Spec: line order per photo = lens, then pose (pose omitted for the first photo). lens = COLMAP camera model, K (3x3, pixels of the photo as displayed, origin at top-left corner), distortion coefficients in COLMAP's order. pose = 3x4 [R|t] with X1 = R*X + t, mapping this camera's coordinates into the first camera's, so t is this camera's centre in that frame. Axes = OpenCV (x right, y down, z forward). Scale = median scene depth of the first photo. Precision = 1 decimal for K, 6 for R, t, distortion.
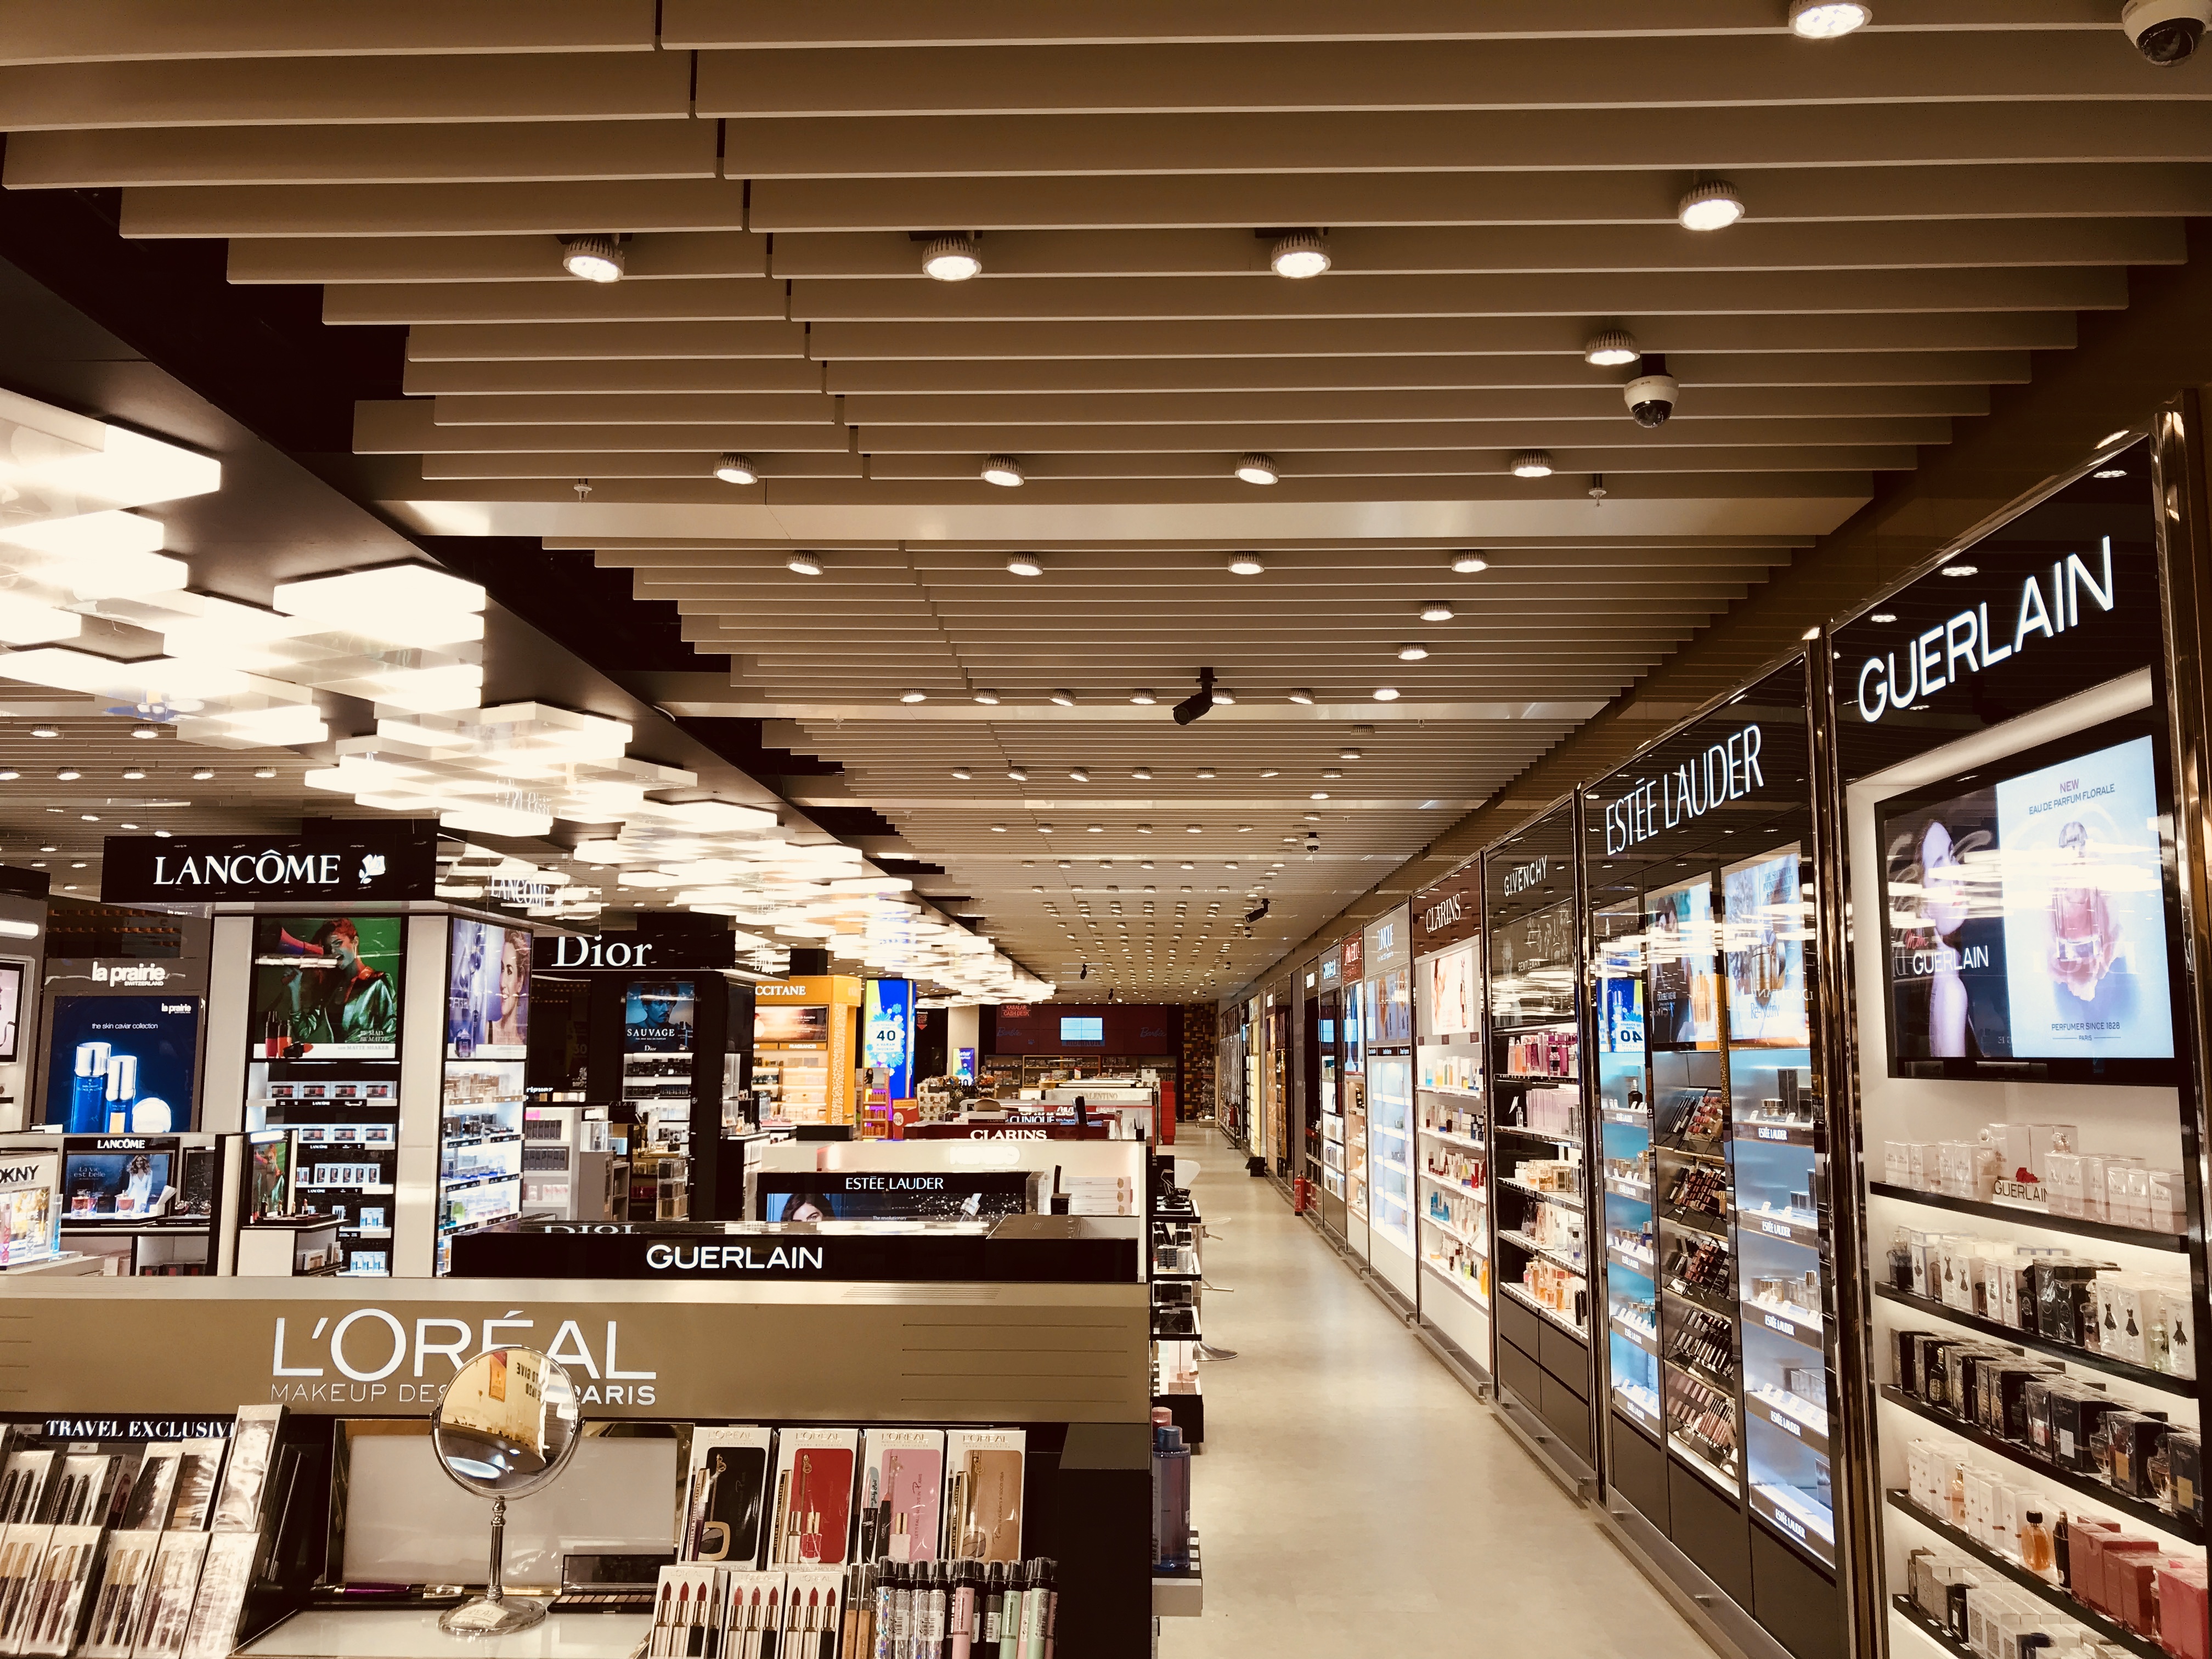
lens RADIAL K [[1822.4, 0, 1106.4], [0, 1822.4, 829.7], [0, 0, 1]] dist [0.014708, -0.022811]
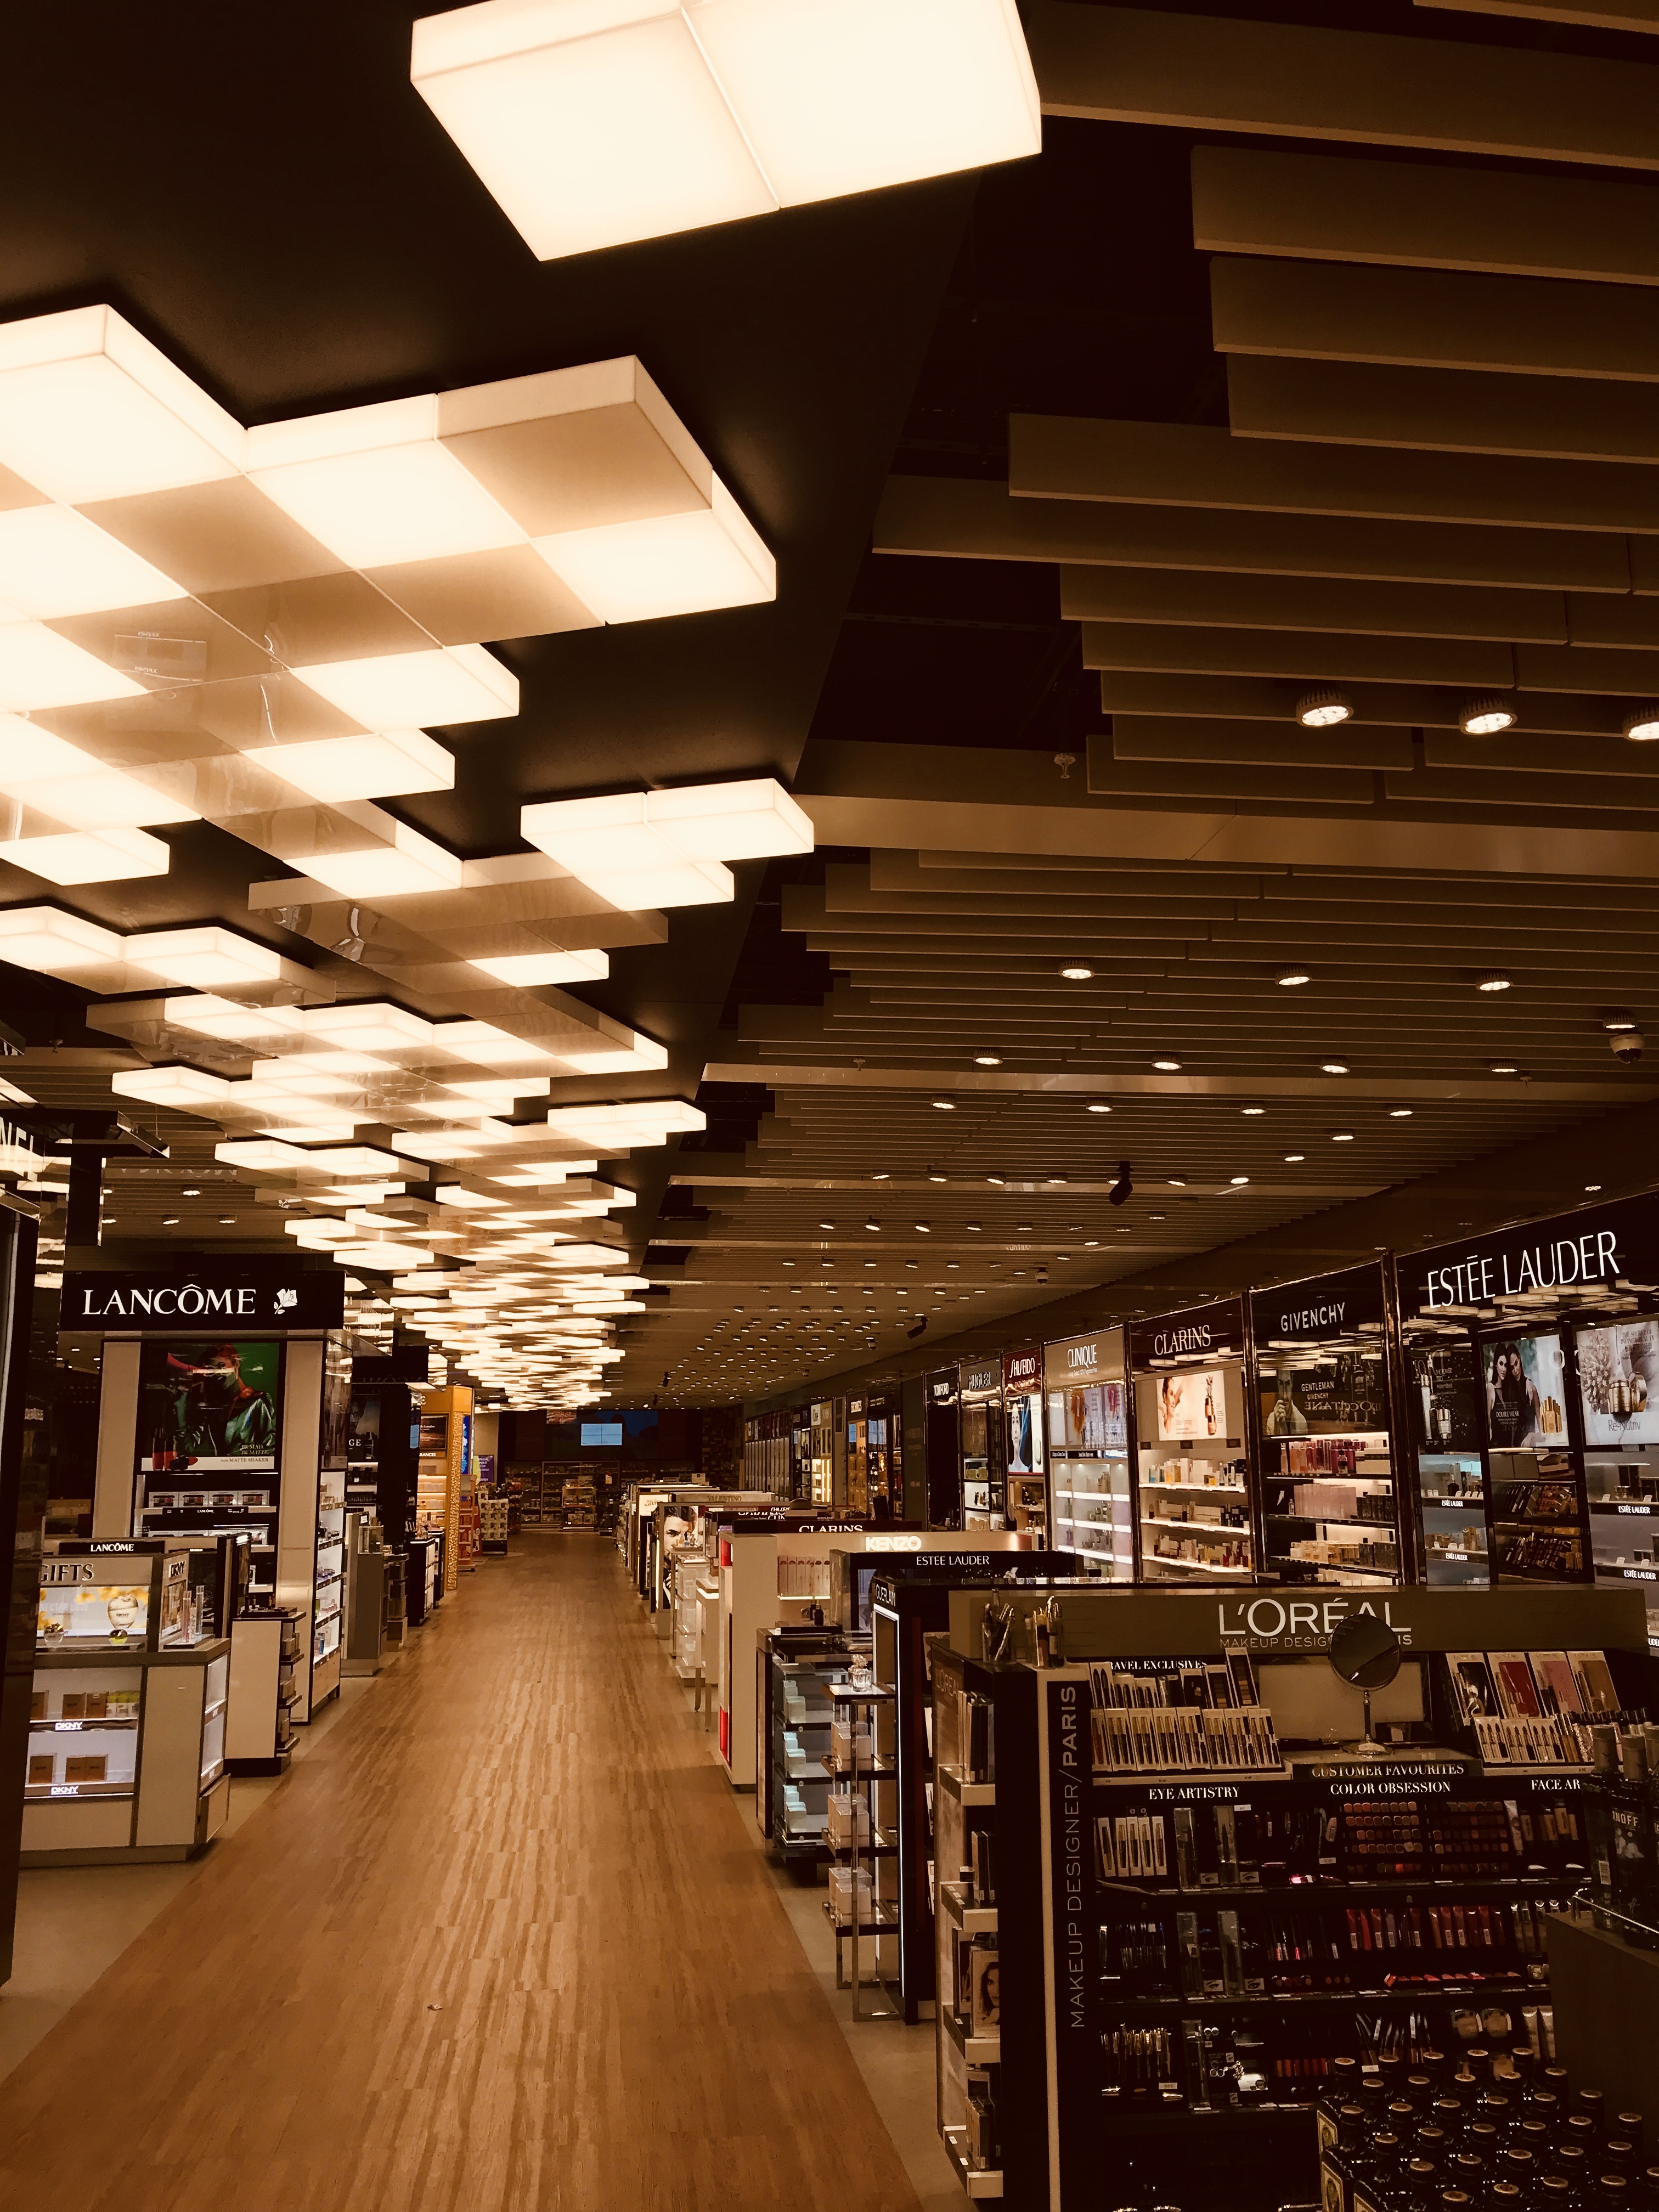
lens RADIAL K [[1822.4, 0, 831.9], [0, 1822.4, 1102.7], [0, 0, 1]] dist [0.014708, -0.022811]
pose [[0.987542, 0.019867, 0.156098, -0.245239], [-0.009011, 0.997510, -0.069948, -0.025338], [-0.157099, 0.067670, 0.985262, -0.180944]]
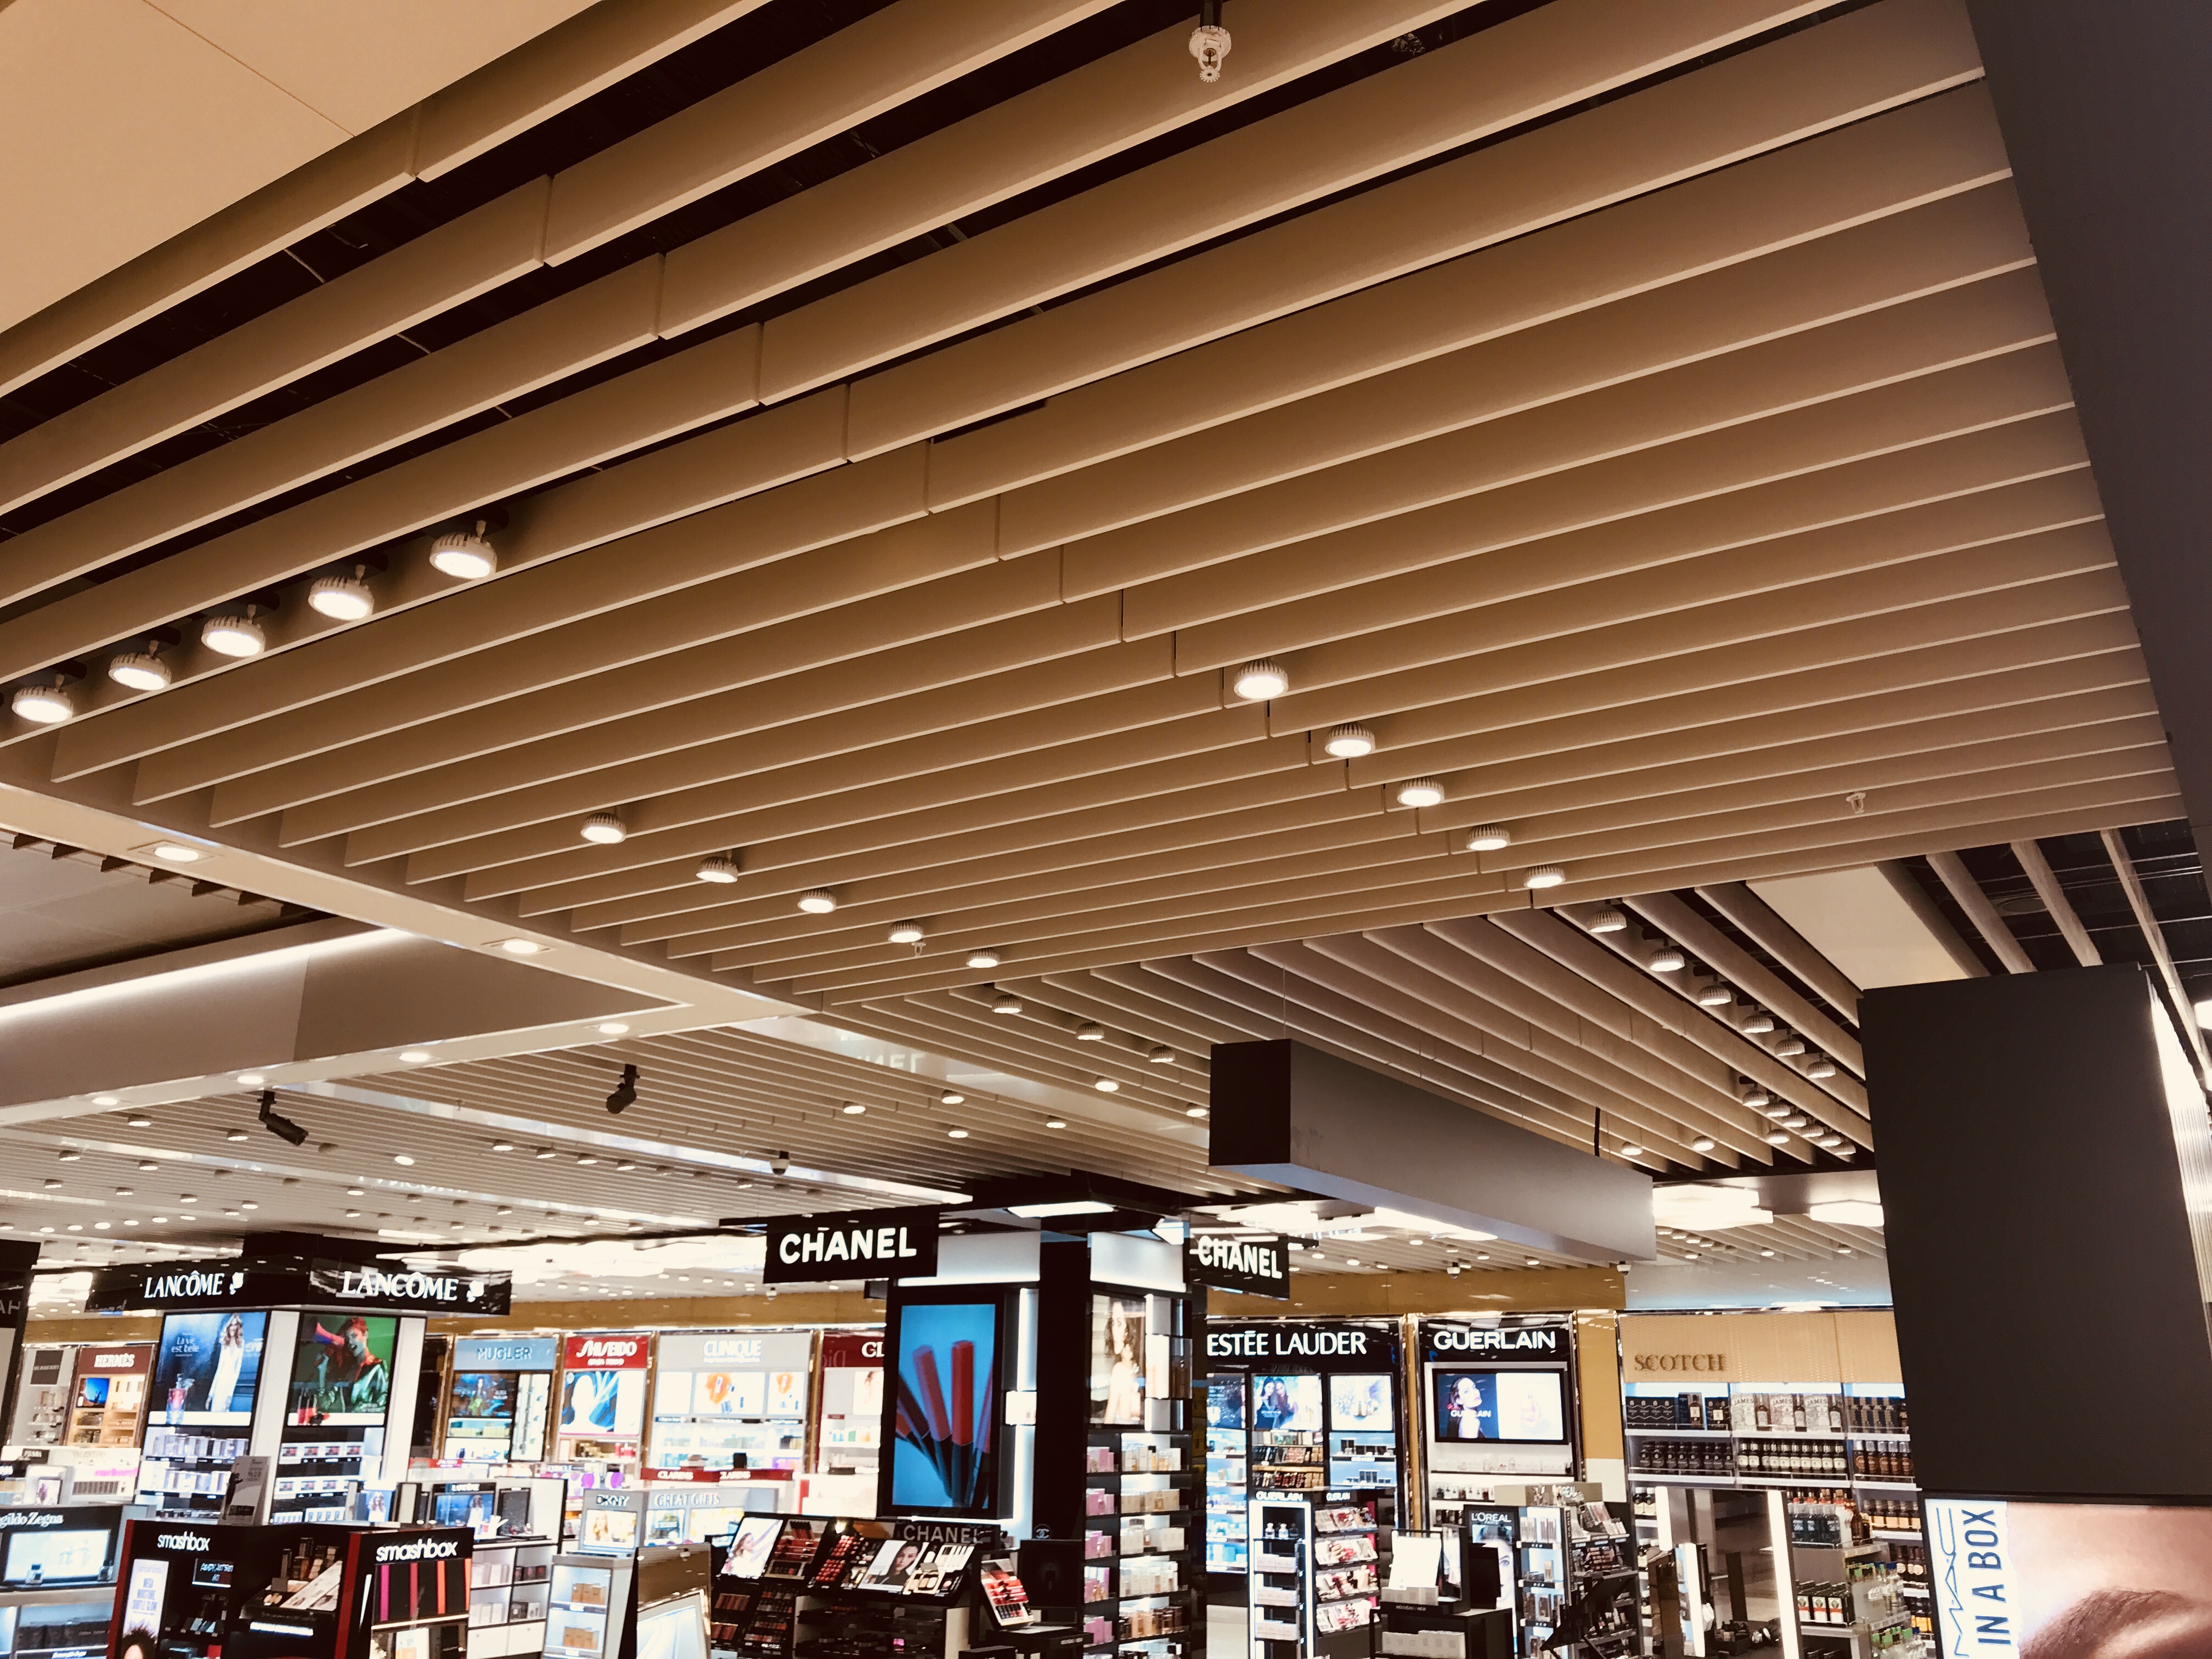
lens RADIAL K [[1822.4, 0, 1117.5], [0, 1822.4, 822.7], [0, 0, 1]] dist [0.014708, -0.022811]
pose [[0.516328, 0.270741, 0.812468, -1.423927], [-0.118595, 0.962176, -0.245260, -0.041684], [-0.848139, 0.030280, 0.528907, -0.221531]]
